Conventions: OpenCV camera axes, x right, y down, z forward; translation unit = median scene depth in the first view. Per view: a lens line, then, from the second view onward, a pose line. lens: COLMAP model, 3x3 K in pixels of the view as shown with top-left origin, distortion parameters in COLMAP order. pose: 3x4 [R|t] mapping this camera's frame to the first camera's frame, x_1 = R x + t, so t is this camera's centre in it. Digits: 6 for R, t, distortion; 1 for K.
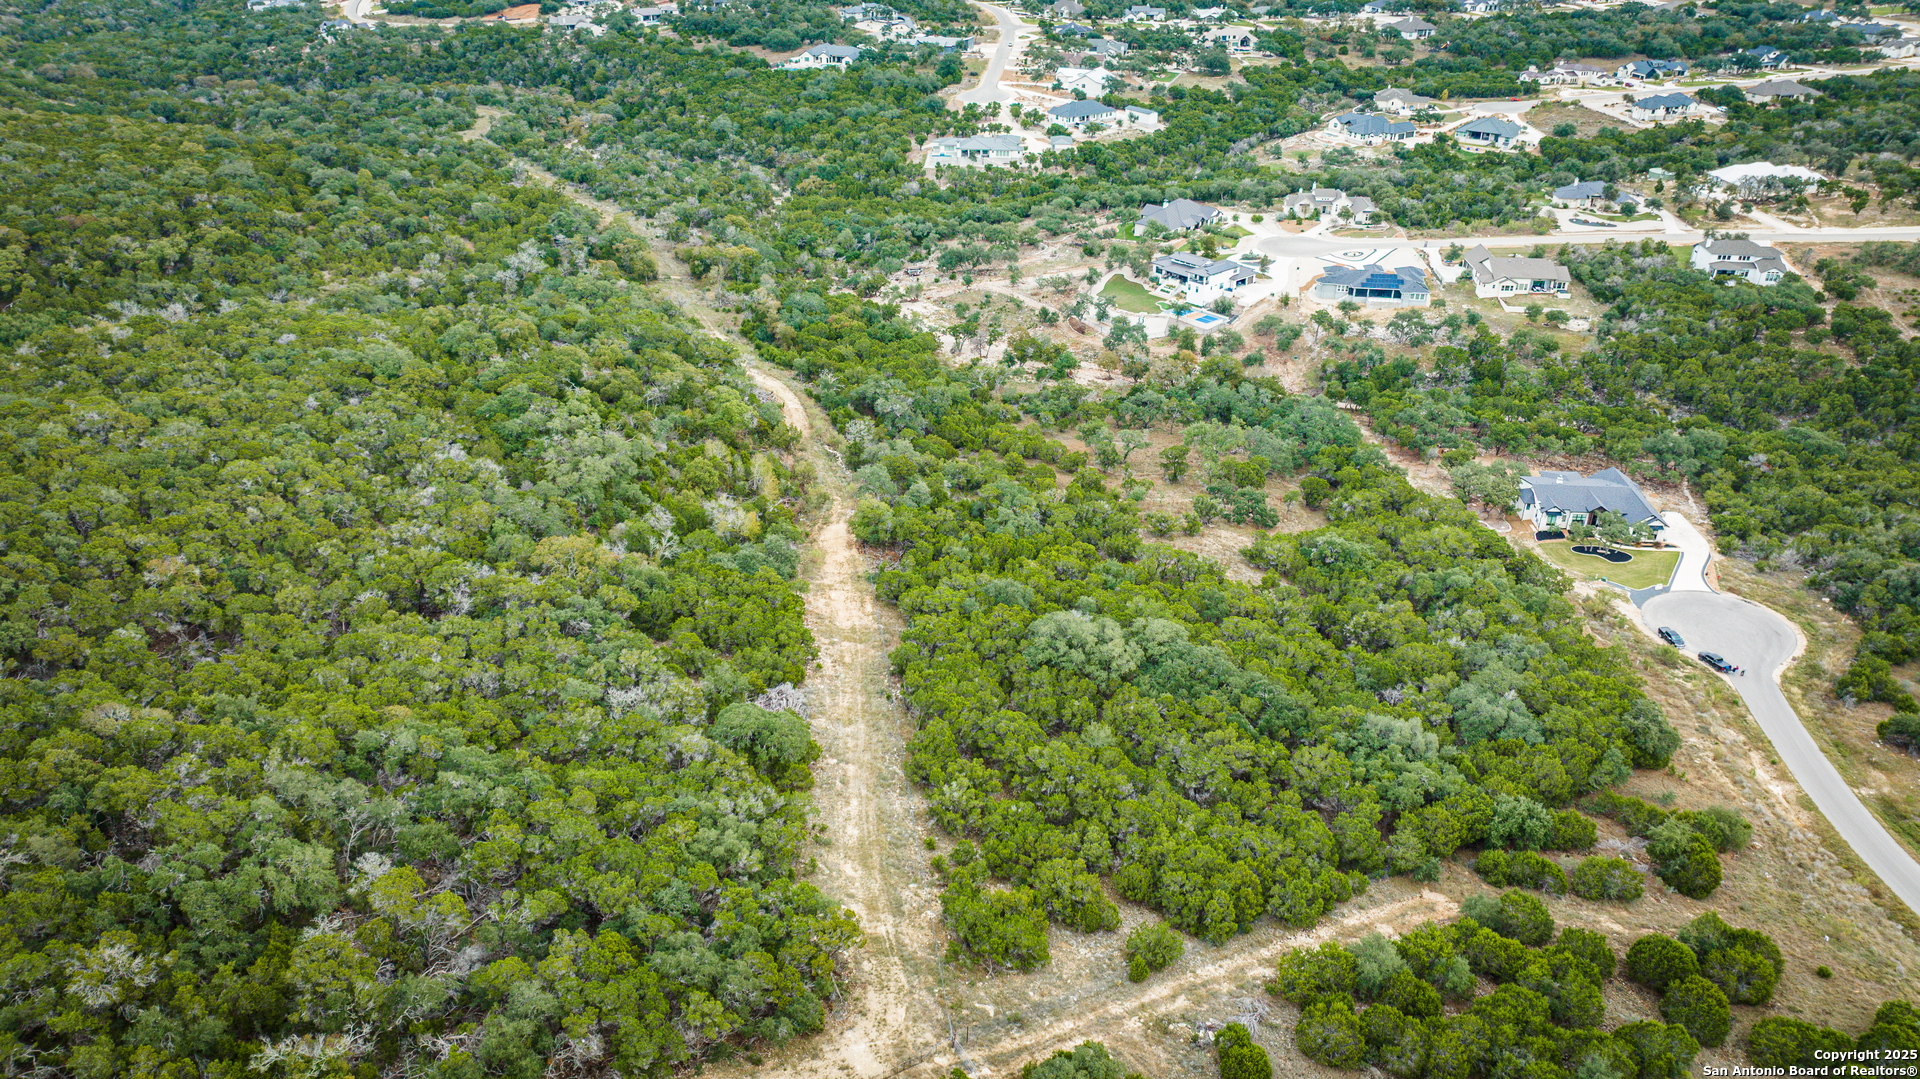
lens RADIAL K [[1351.3, 0, 963.6], [0, 1351.3, 536.0], [0, 0, 1]] dist [-0.024598, 0.002478]
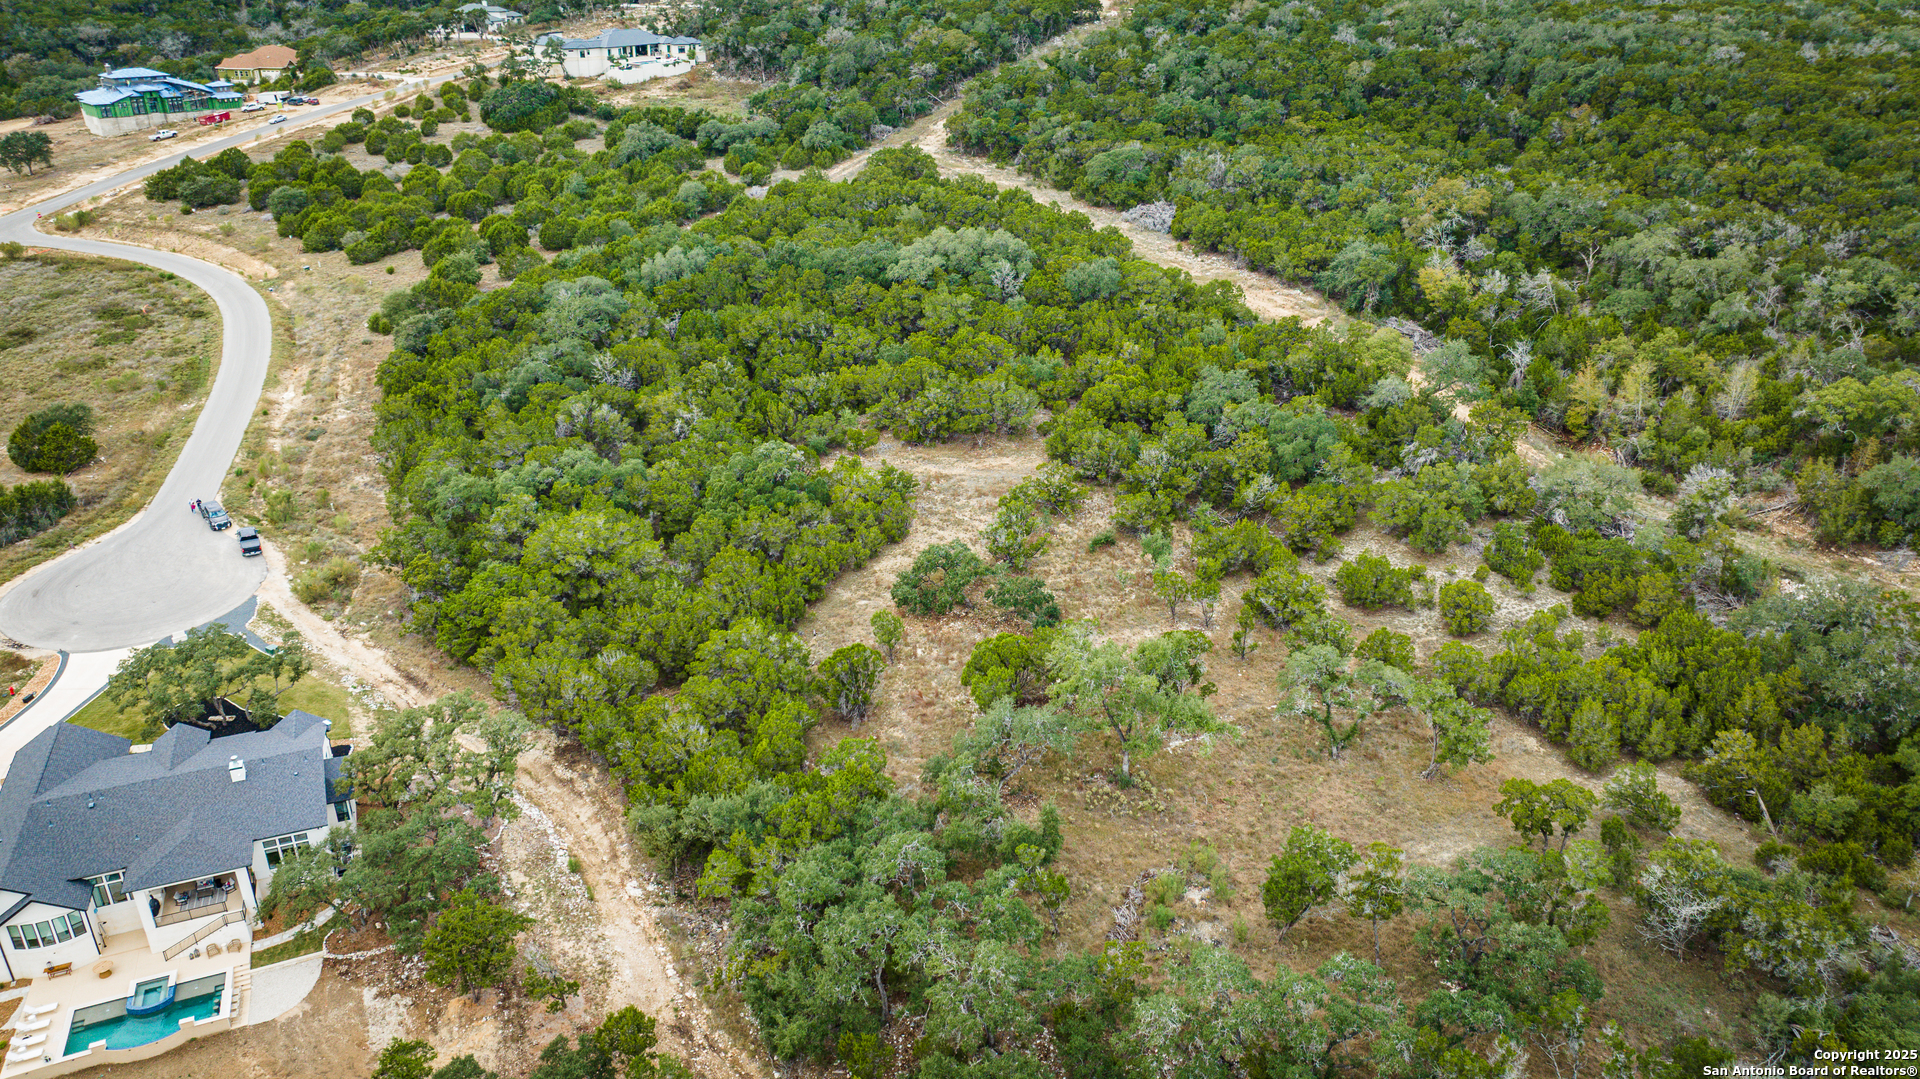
lens RADIAL K [[1351.3, 0, 963.6], [0, 1351.3, 536.0], [0, 0, 1]] dist [-0.024598, 0.002478]
pose [[-0.894806, 0.183626, -0.406945, 0.264425], [-0.214981, 0.621649, 0.753217, -0.263158], [0.391287, 0.761468, -0.516779, 0.800082]]
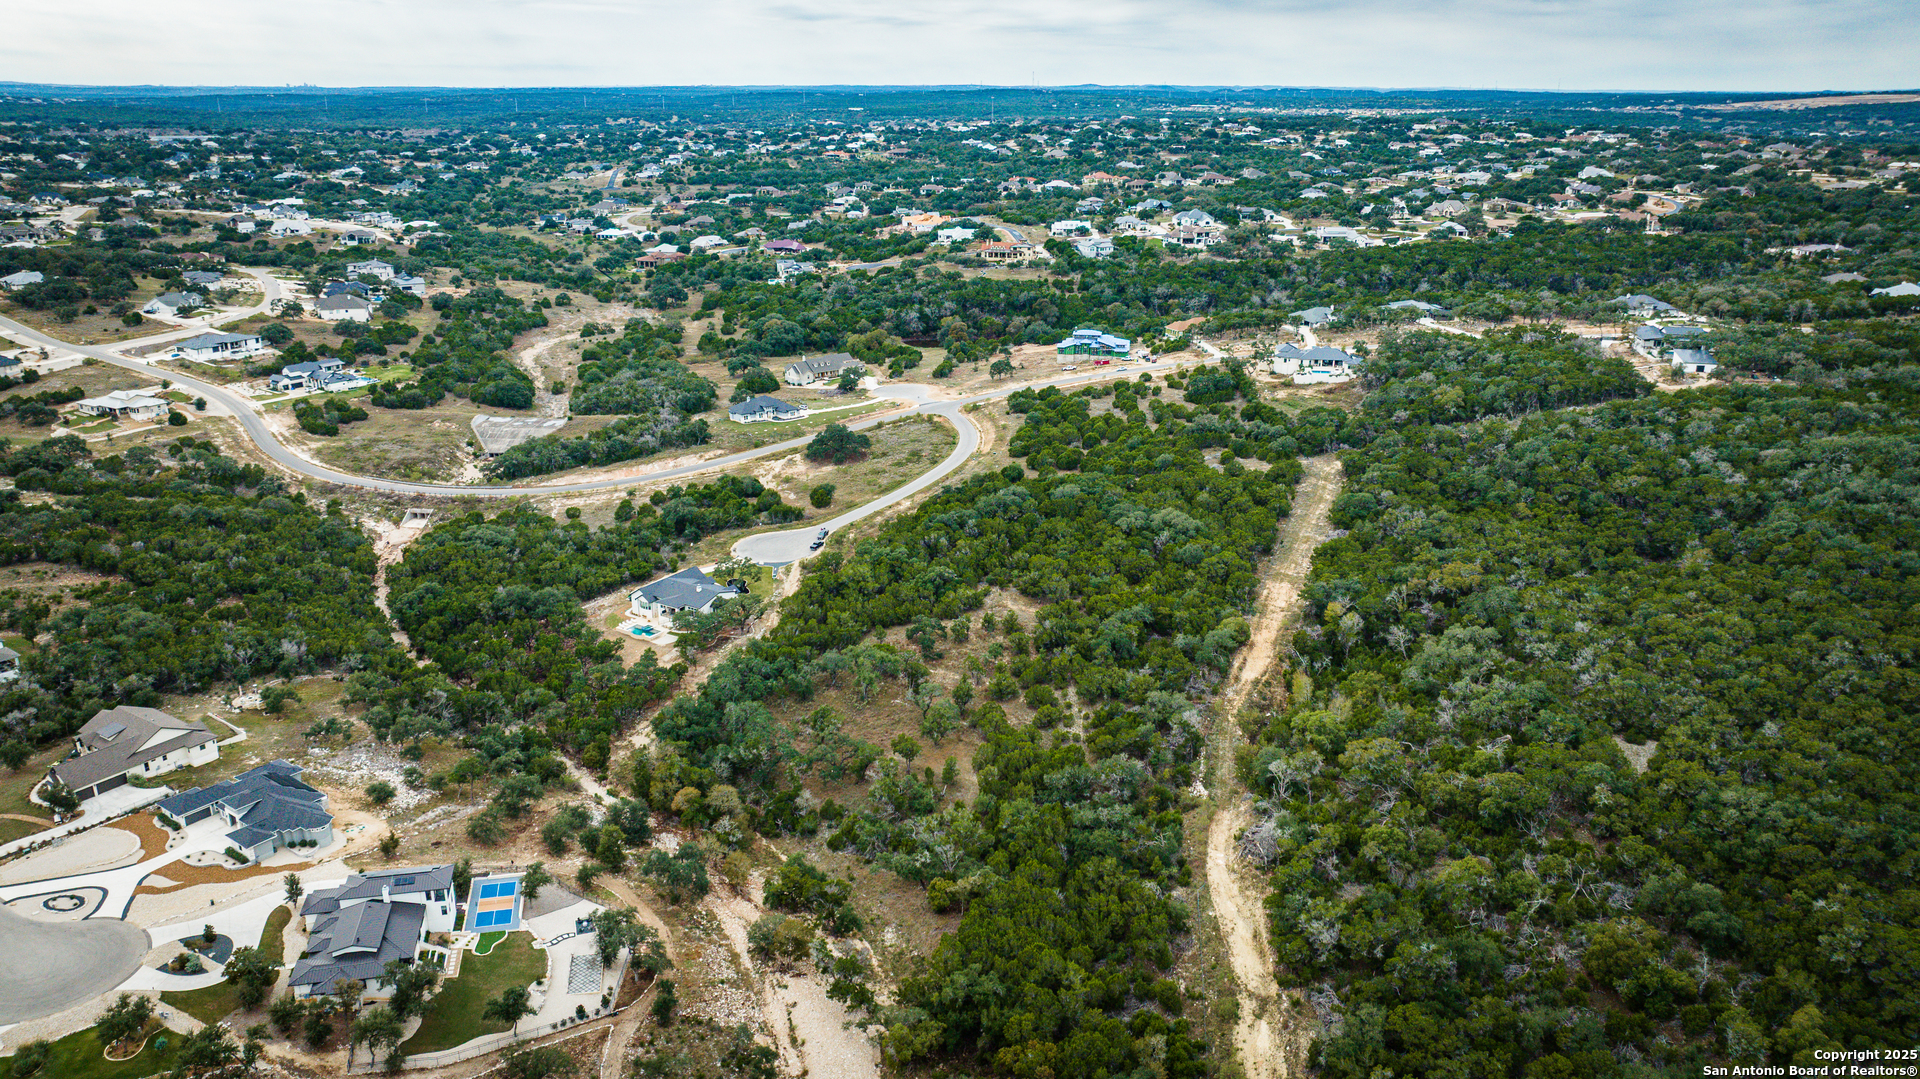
lens RADIAL K [[1351.3, 0, 963.6], [0, 1351.3, 536.0], [0, 0, 1]] dist [-0.024598, 0.002478]
pose [[-0.875081, -0.159493, 0.456942, -0.245648], [0.221863, 0.706894, 0.671623, -0.590903], [-0.430129, 0.689103, -0.583203, 1.063396]]
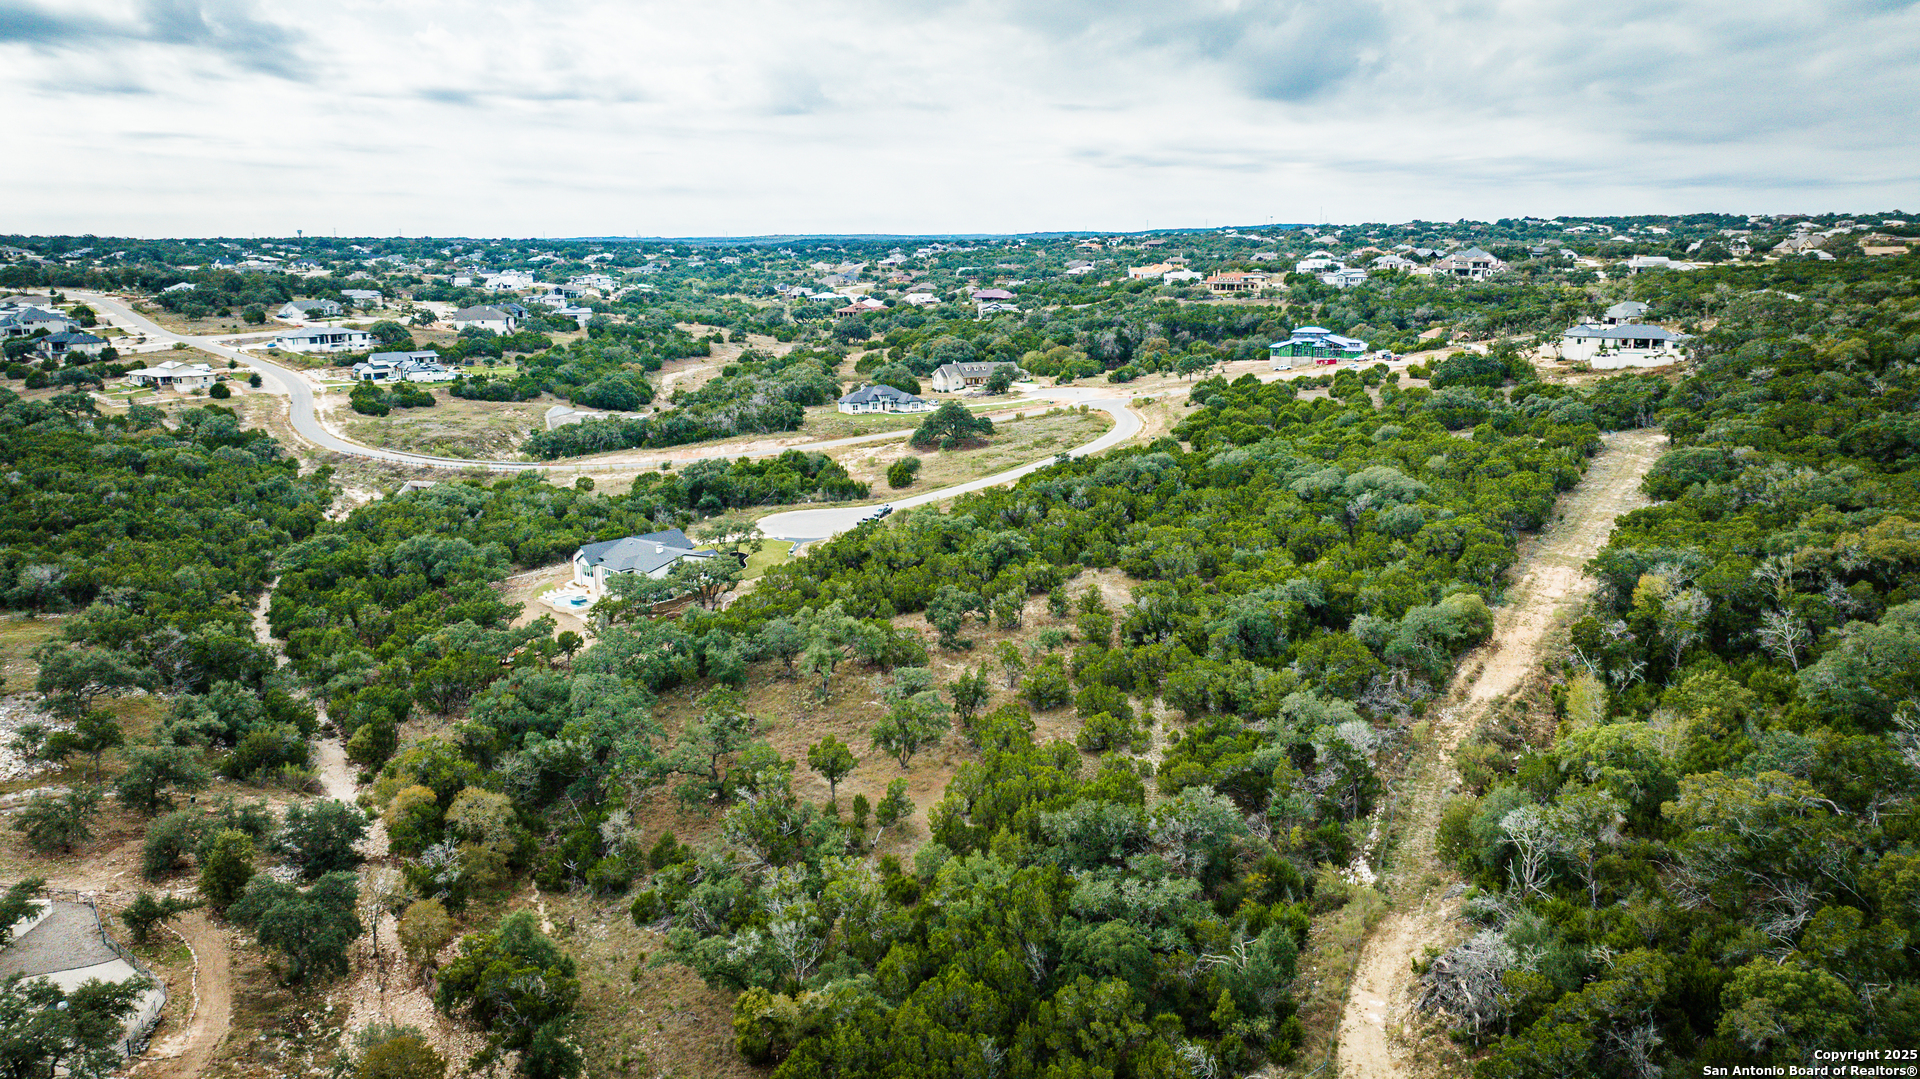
lens RADIAL K [[1351.3, 0, 963.6], [0, 1351.3, 536.0], [0, 0, 1]] dist [-0.024598, 0.002478]
pose [[-0.755963, -0.138966, 0.639693, -0.191132], [0.311644, 0.782961, 0.538377, -0.309491], [-0.575671, 0.606351, -0.548582, 0.902745]]
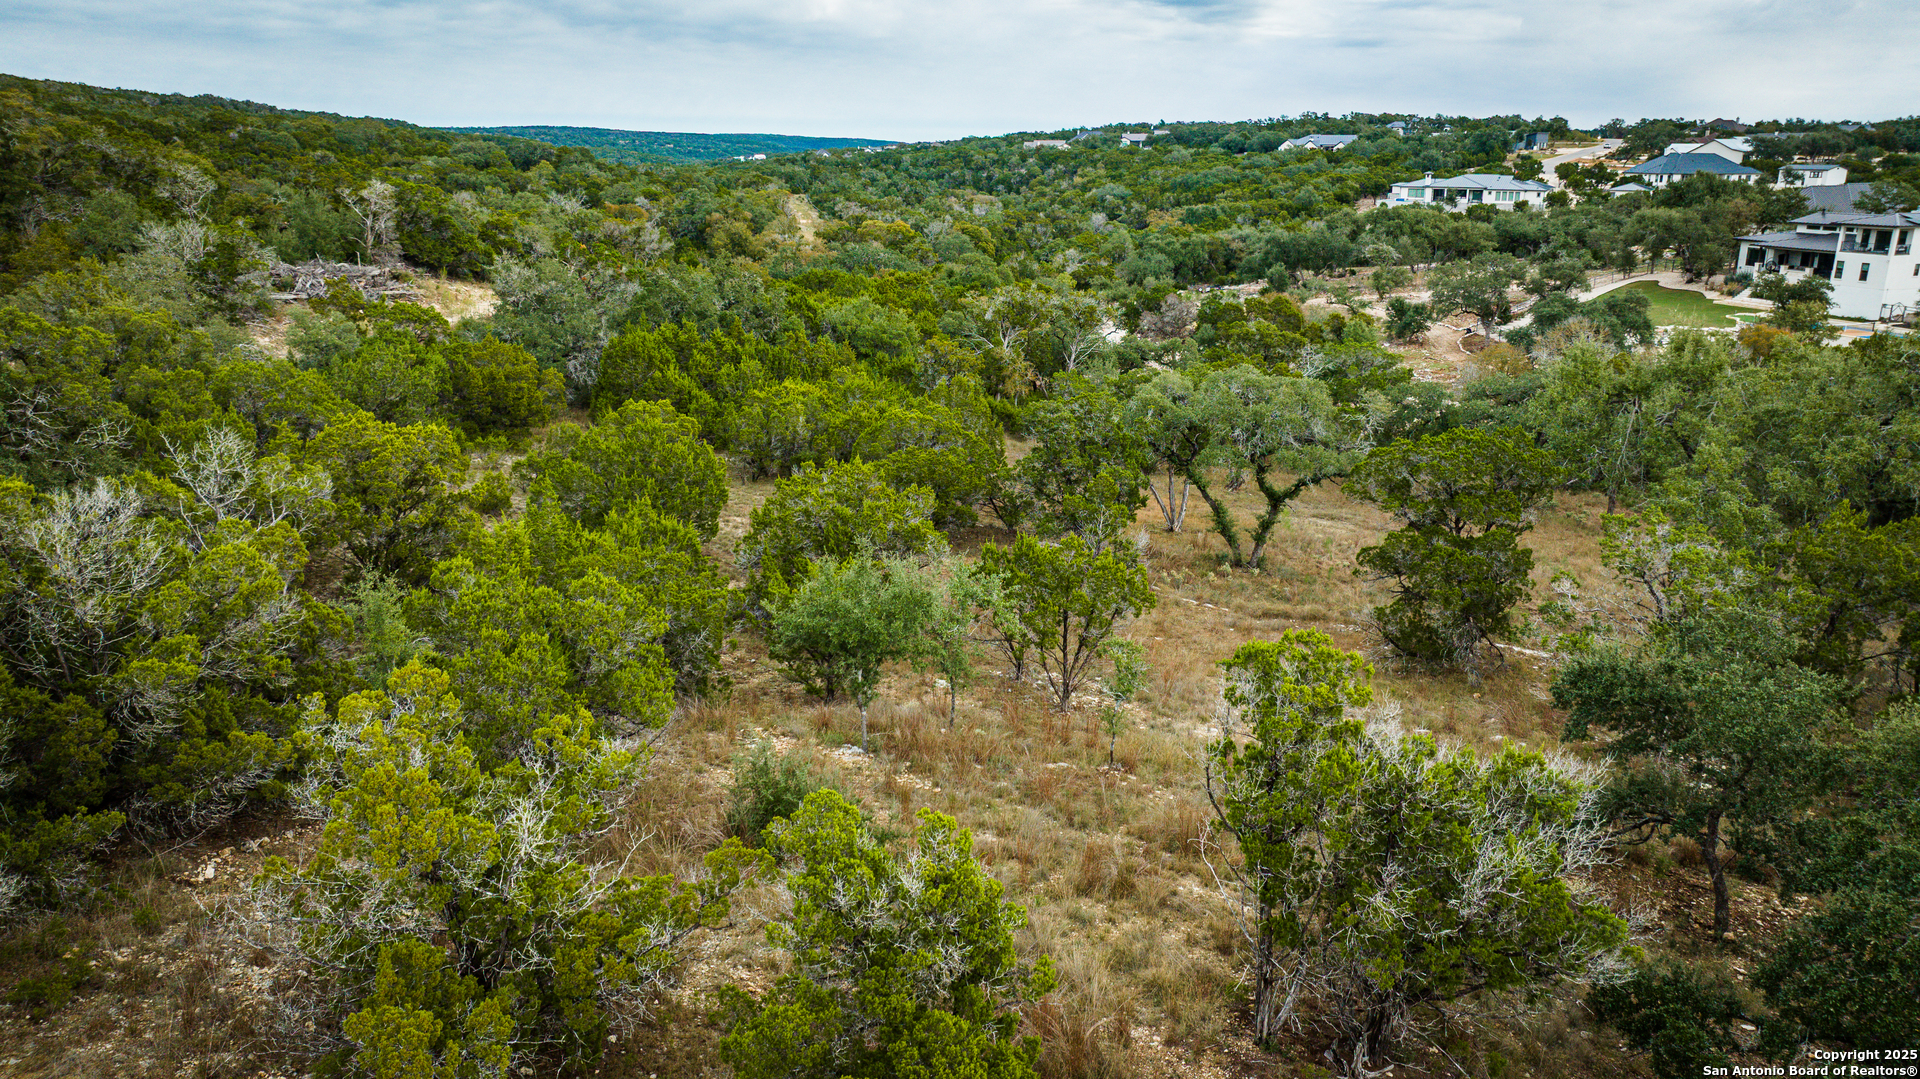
lens RADIAL K [[1351.3, 0, 963.6], [0, 1351.3, 536.0], [0, 0, 1]] dist [-0.024598, 0.002478]
pose [[0.887153, 0.123372, -0.444679, 0.121843], [-0.213436, 0.964039, -0.158348, -0.012815], [0.409152, 0.235390, 0.881582, 0.578241]]
